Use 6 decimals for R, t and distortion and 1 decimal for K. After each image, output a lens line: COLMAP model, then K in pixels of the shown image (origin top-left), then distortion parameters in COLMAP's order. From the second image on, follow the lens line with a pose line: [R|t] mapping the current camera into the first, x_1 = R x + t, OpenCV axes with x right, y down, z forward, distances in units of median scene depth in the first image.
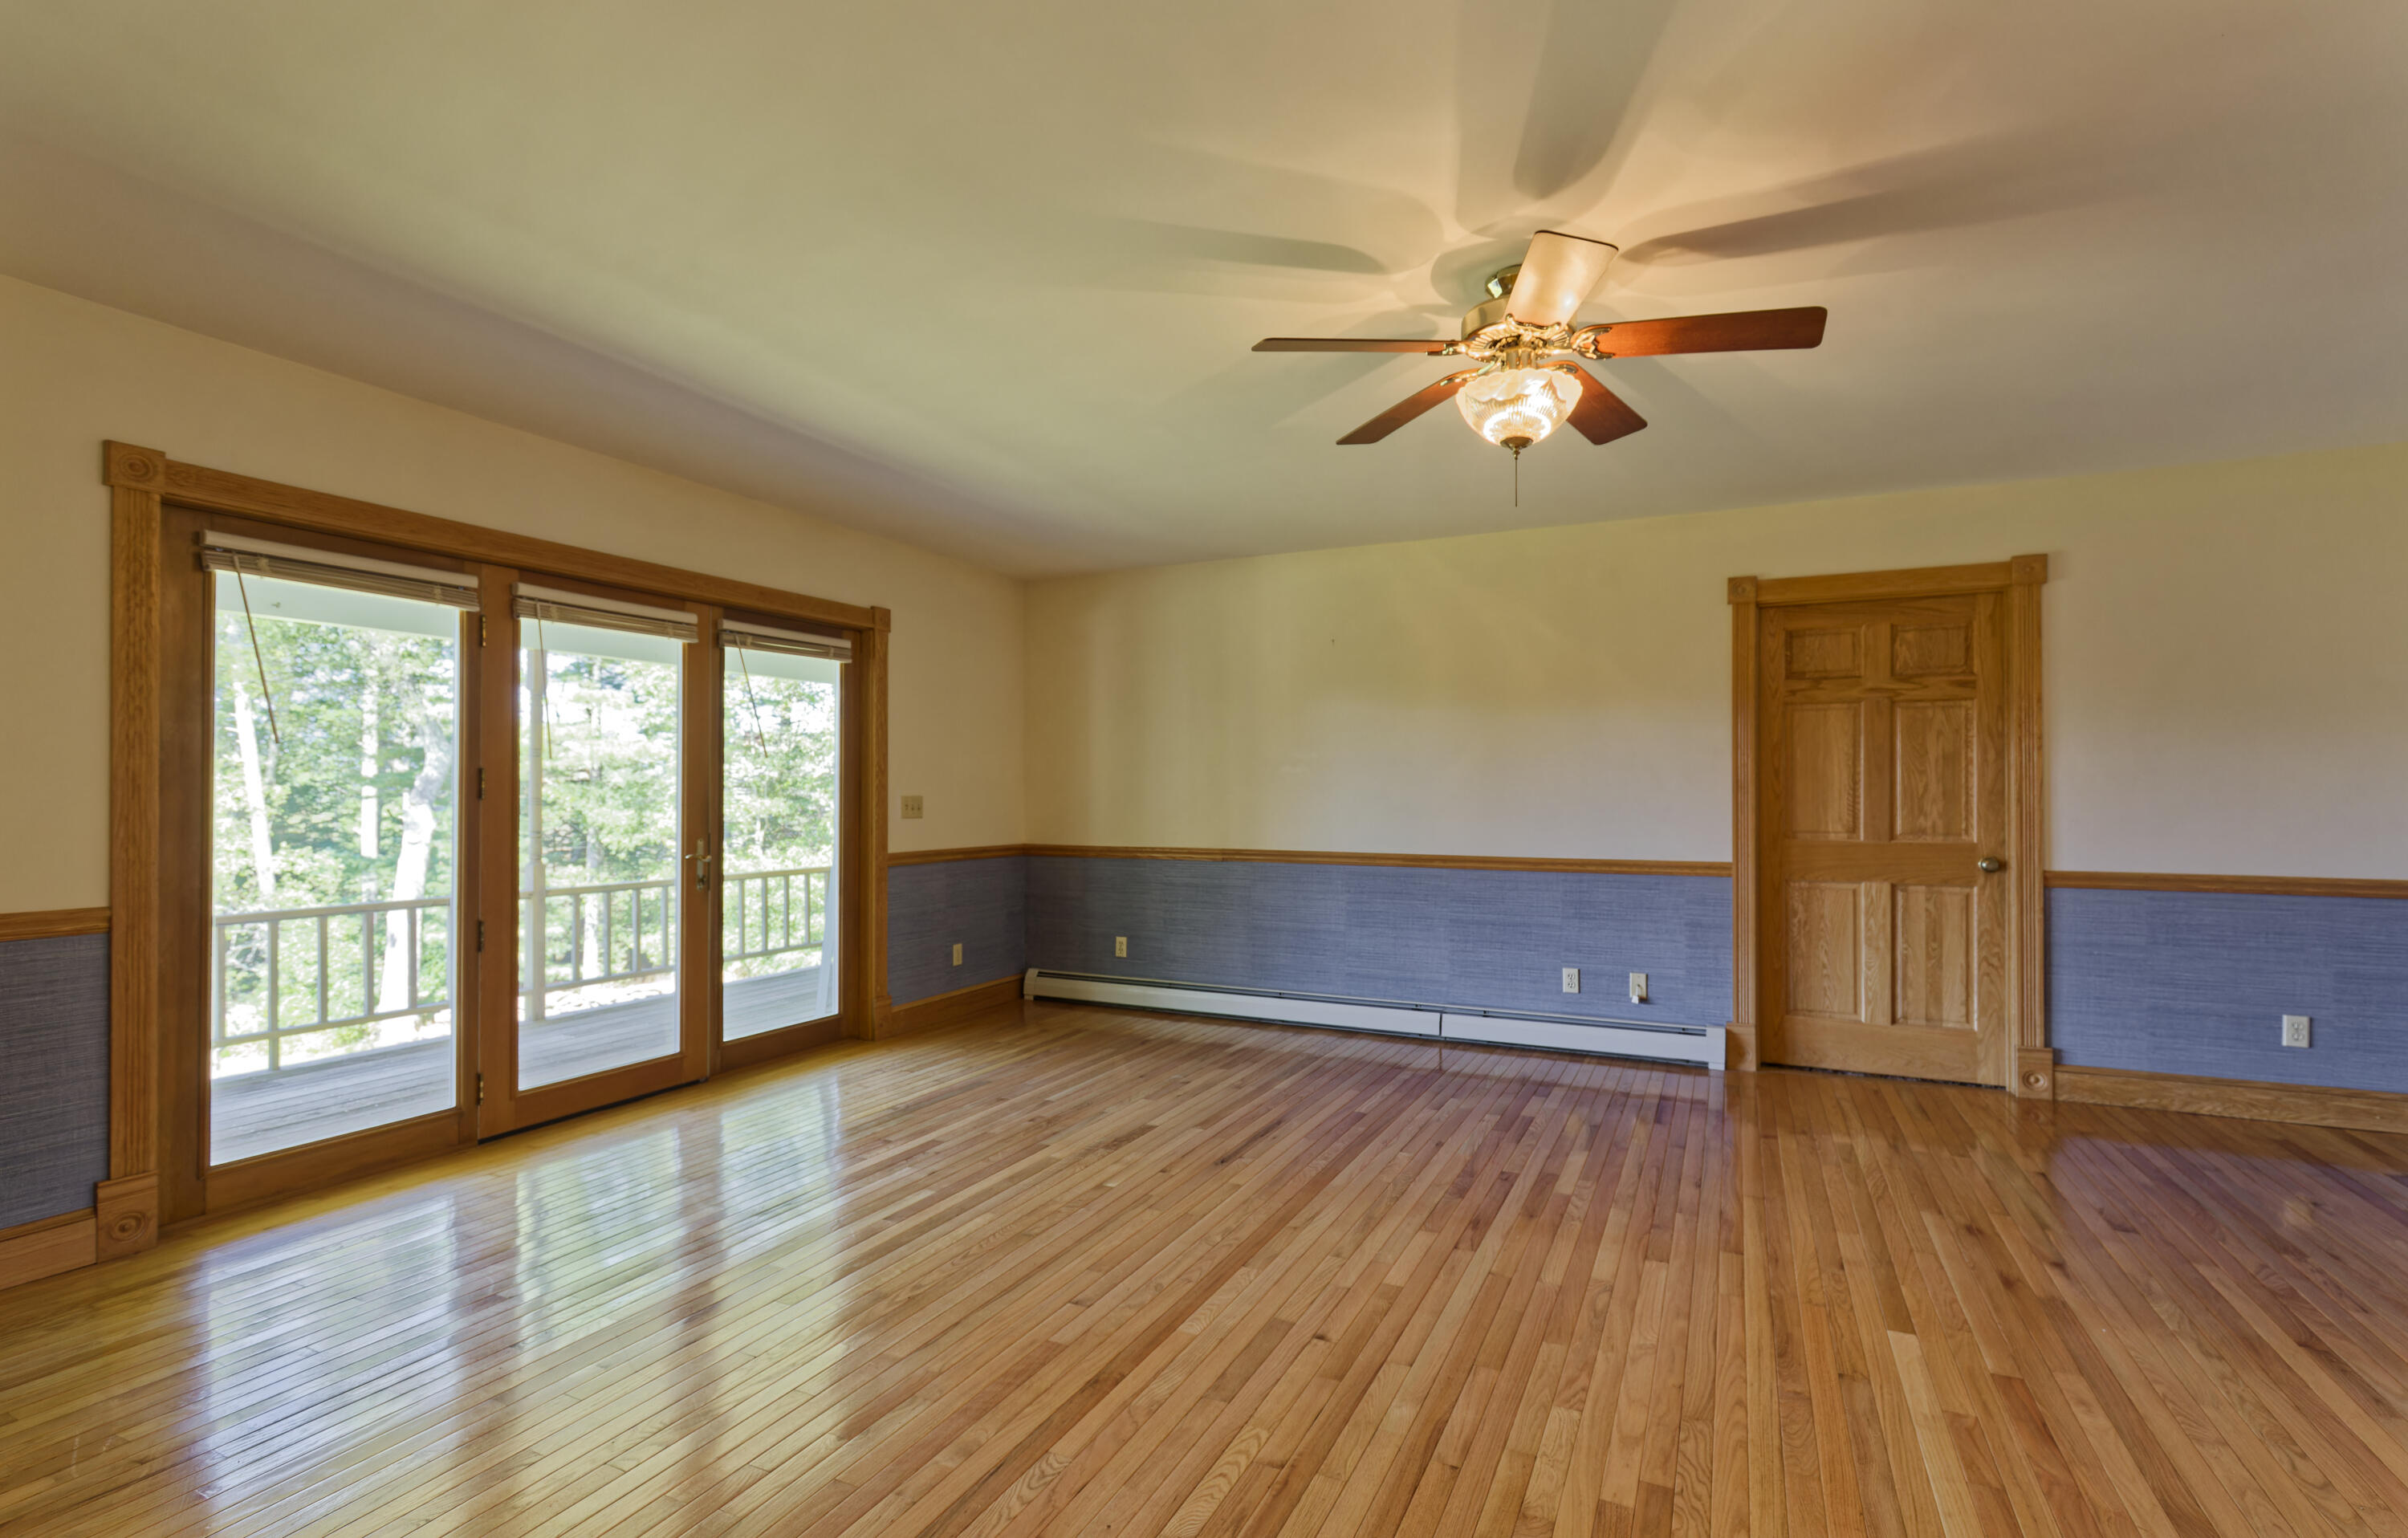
lens RADIAL K [[1076.6, 0, 1214.6], [0, 1076.6, 780.5], [0, 0, 1]] dist [-0.001632, -0.000124]
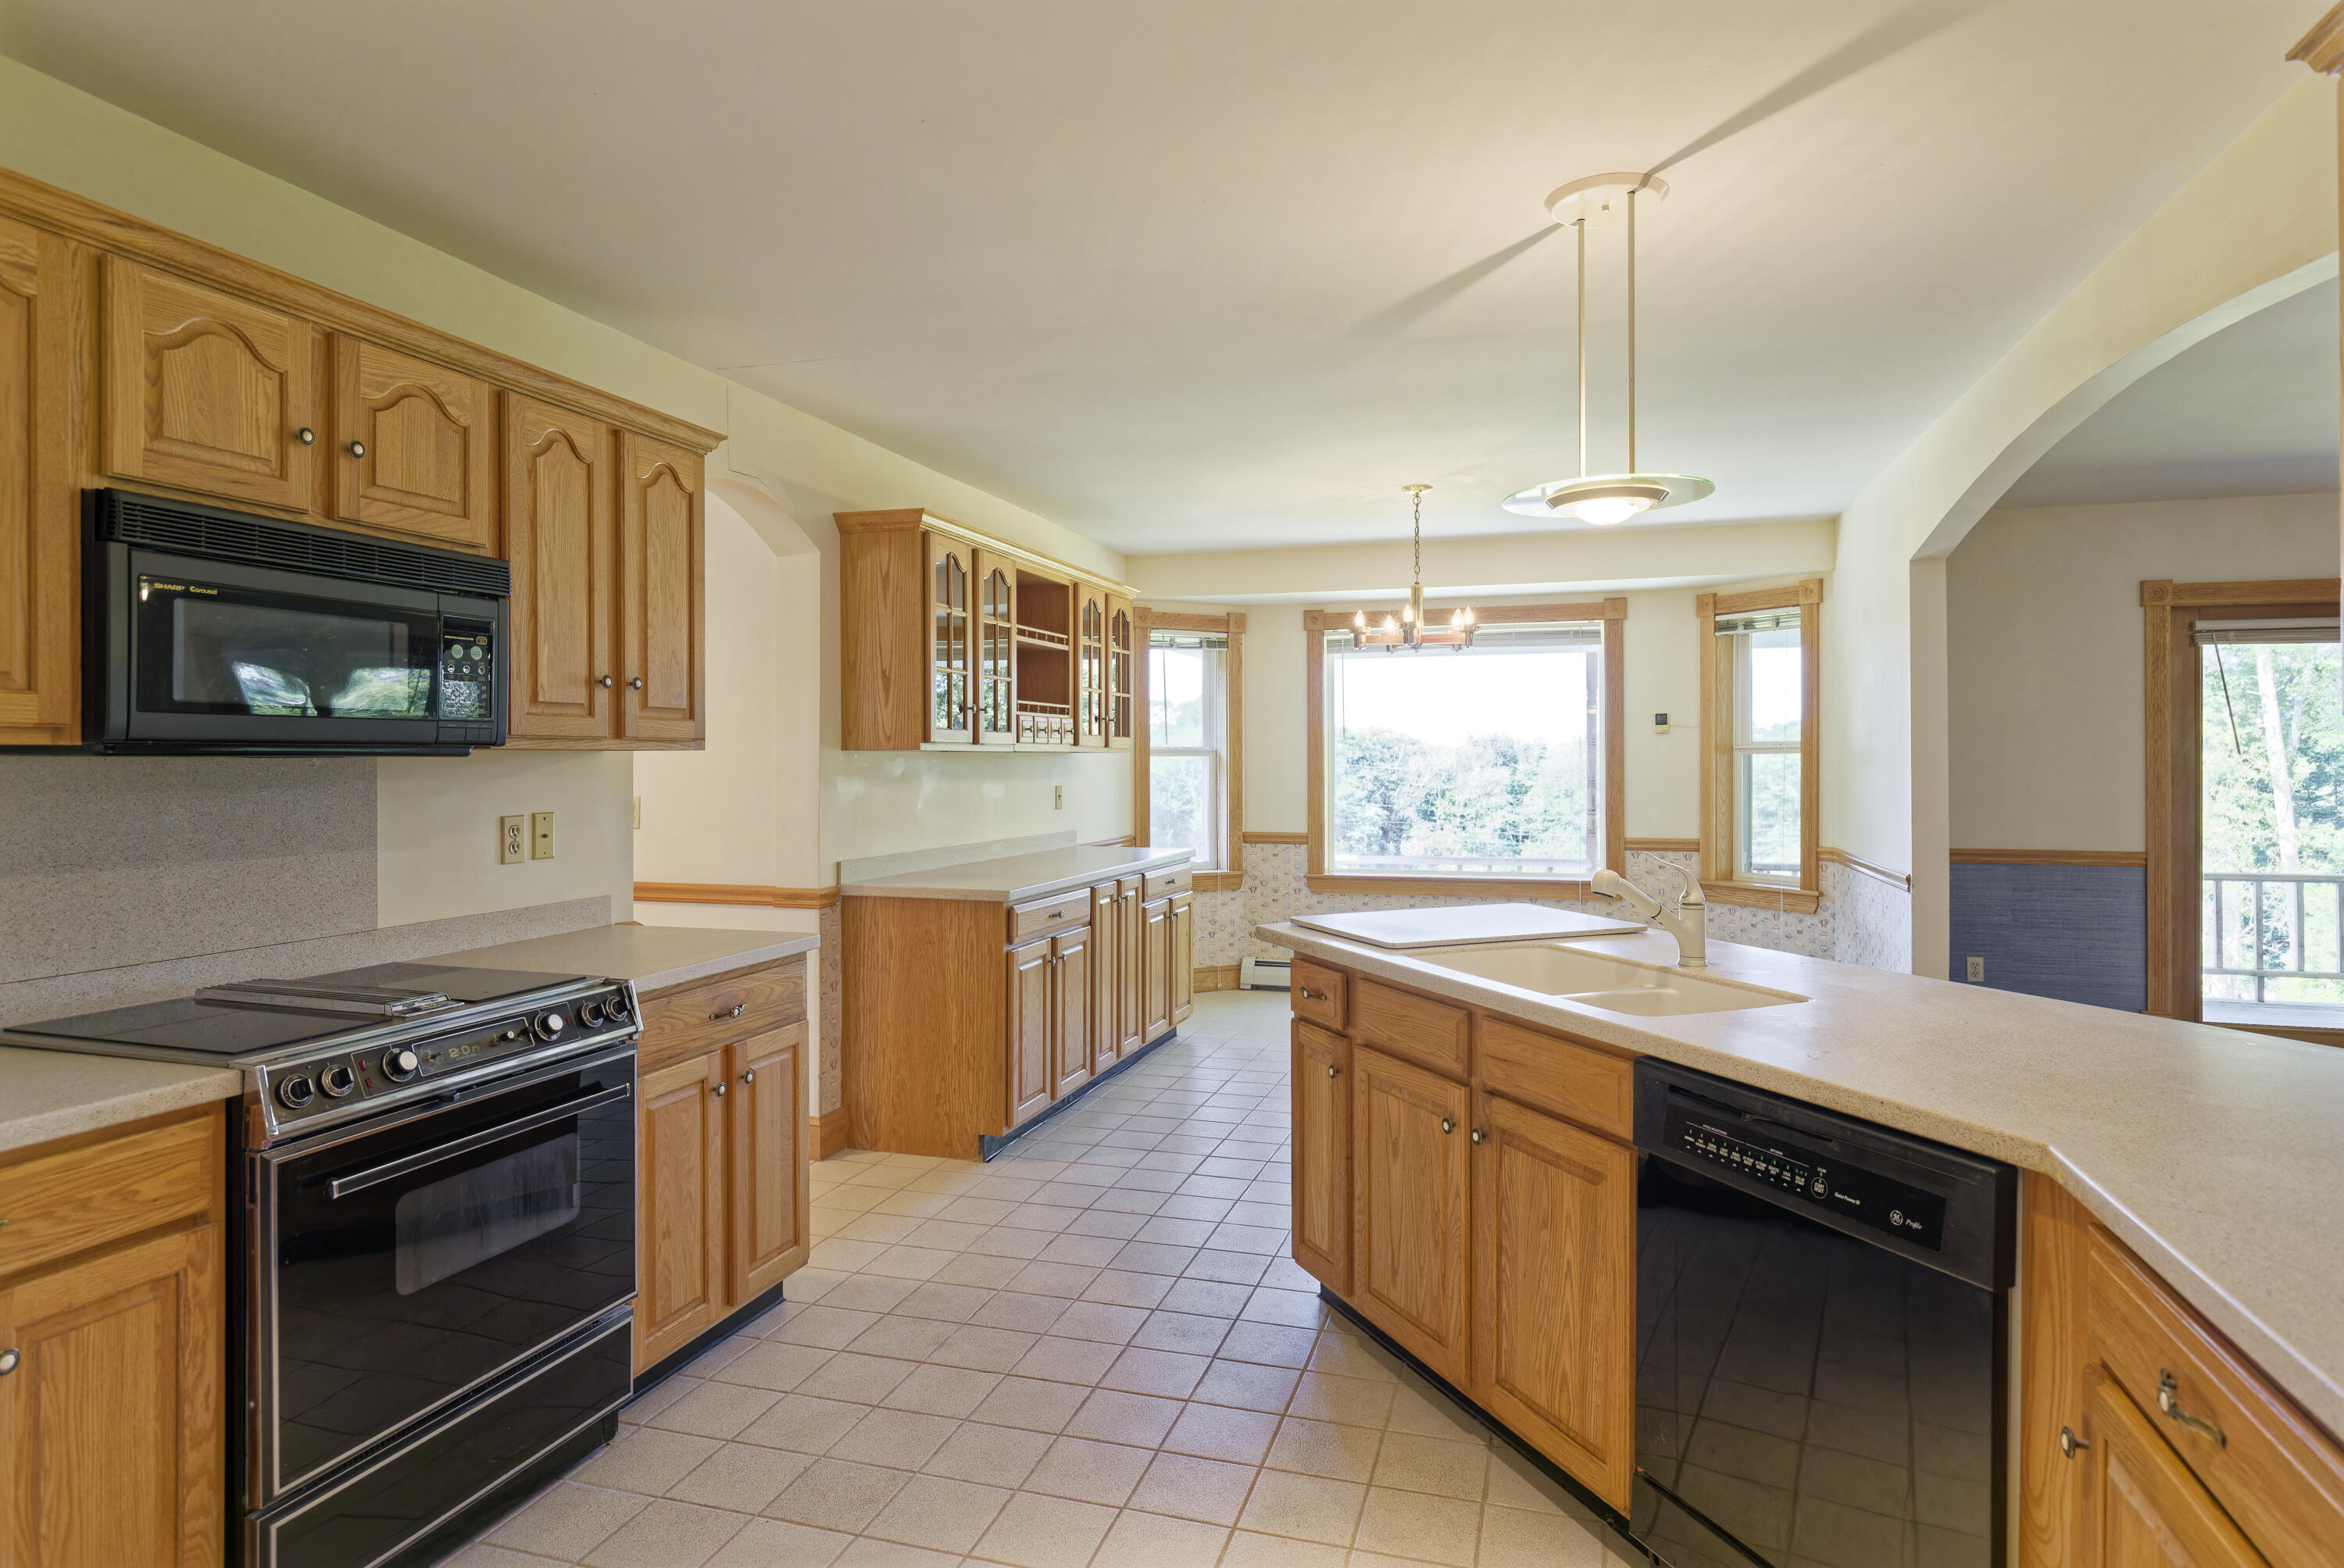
lens RADIAL K [[1323.5, 0, 1170.7], [0, 1323.5, 760.5], [0, 0, 1]] dist [0.007571, 0.001439]
pose [[0.142339, 0.002567, -0.989815, 0.812789], [0.012635, 0.999910, 0.004410, -0.054697], [0.989737, -0.013134, 0.142294, -0.803243]]
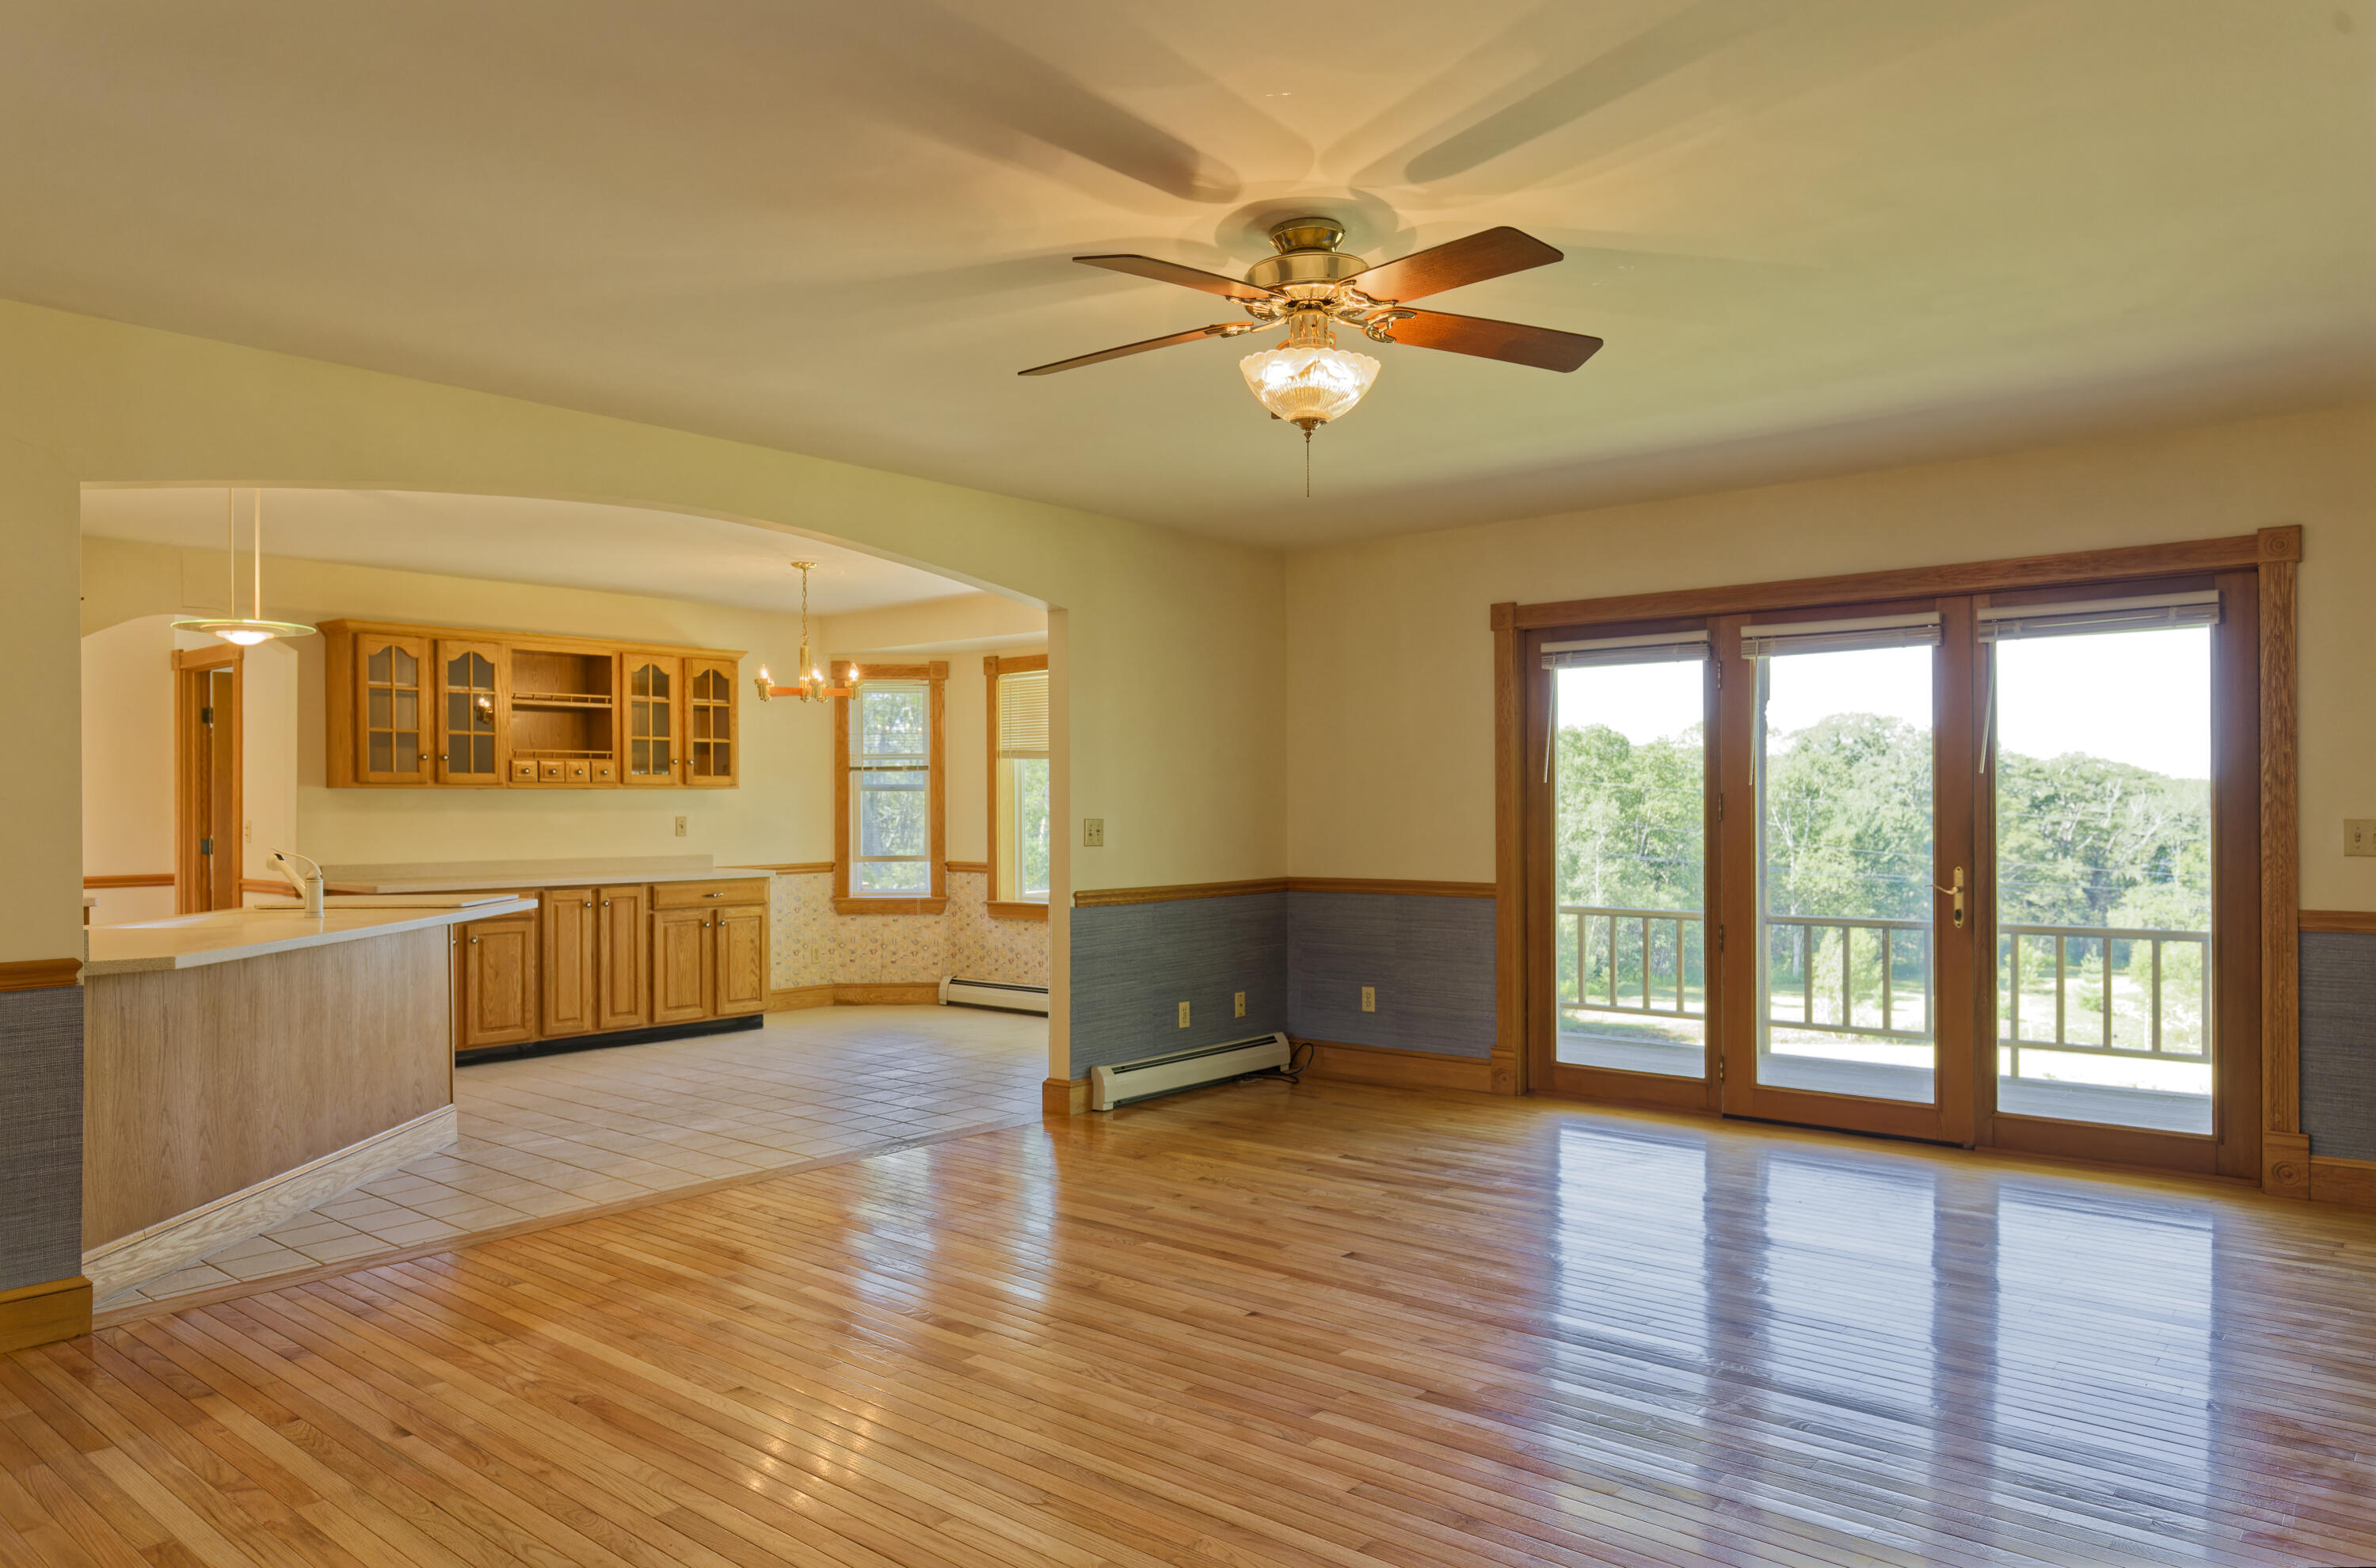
lens RADIAL K [[1610.9, 0, 1193.7], [0, 1610.9, 793.0], [0, 0, 1]] dist [-0.035174, -0.000093]
pose [[-0.277157, -0.003399, -0.960819, 1.428293], [0.017642, 0.999807, -0.008626, -0.008190], [0.960663, -0.019341, -0.277043, 1.177088]]
